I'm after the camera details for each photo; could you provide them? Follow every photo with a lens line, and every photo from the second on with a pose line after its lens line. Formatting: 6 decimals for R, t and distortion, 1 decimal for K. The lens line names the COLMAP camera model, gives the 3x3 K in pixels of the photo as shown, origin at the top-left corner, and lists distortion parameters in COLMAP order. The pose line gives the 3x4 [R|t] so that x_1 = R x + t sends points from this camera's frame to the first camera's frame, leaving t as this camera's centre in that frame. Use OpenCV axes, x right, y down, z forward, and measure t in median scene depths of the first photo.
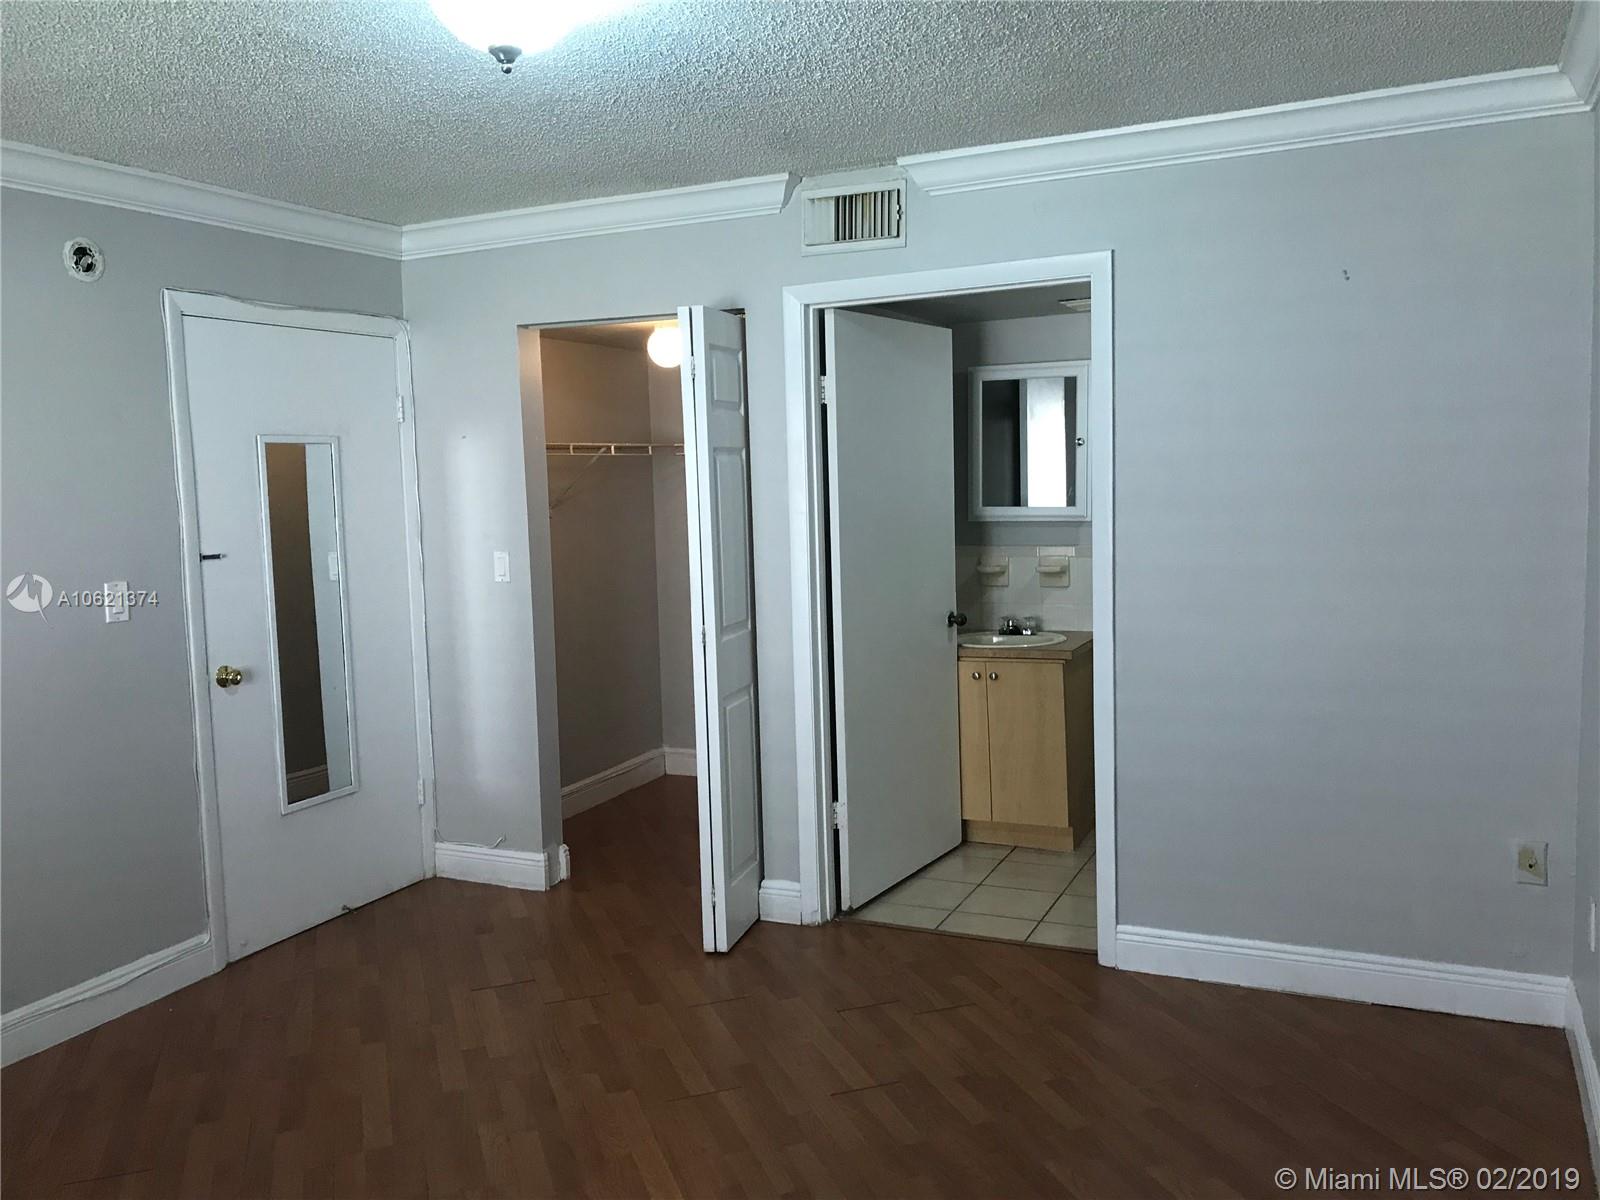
lens RADIAL K [[1309.4, 0, 799.0], [0, 1309.4, 613.0], [0, 0, 1]] dist [-0.019718, -0.007463]
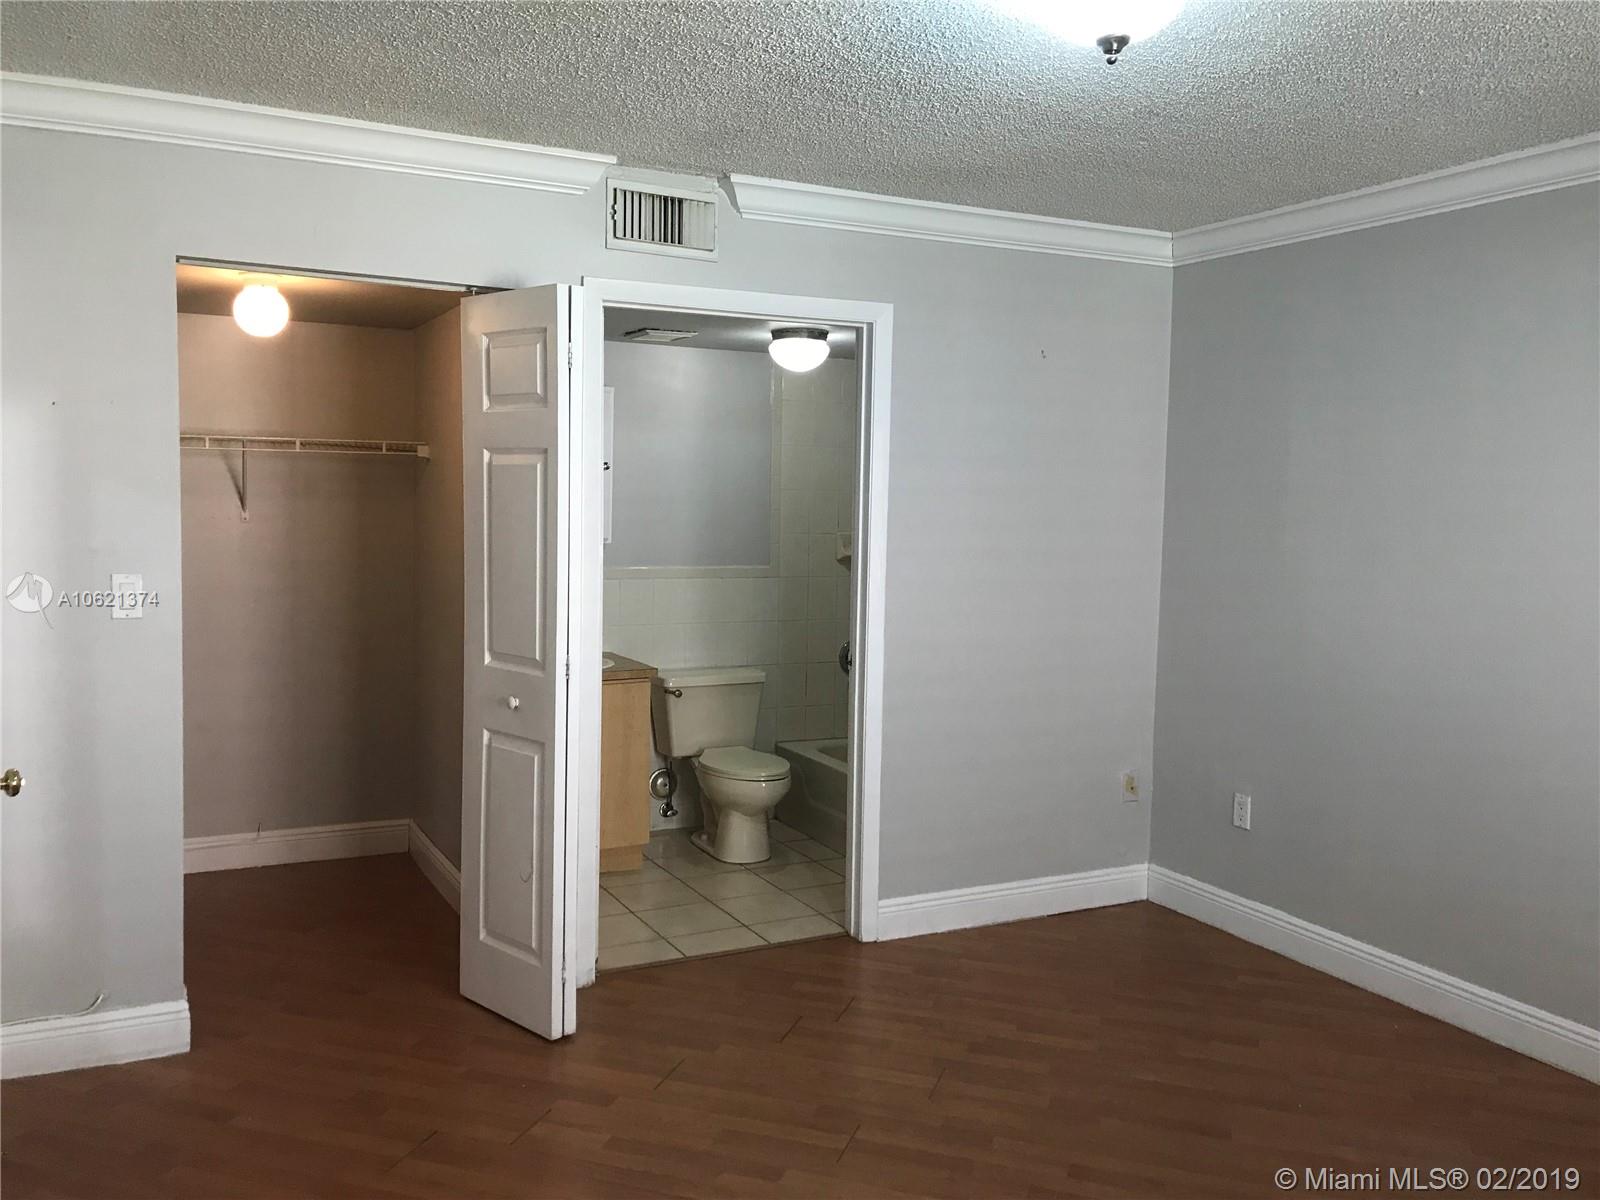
lens RADIAL K [[1309.8, 0, 800.0], [0, 1309.8, 600.0], [0, 0, 1]] dist [0.009560, -0.004021]
pose [[0.611695, -0.021446, 0.790803, -0.677403], [0.050229, 0.998668, -0.011769, -0.008796], [-0.789498, 0.046921, 0.611958, 0.355164]]
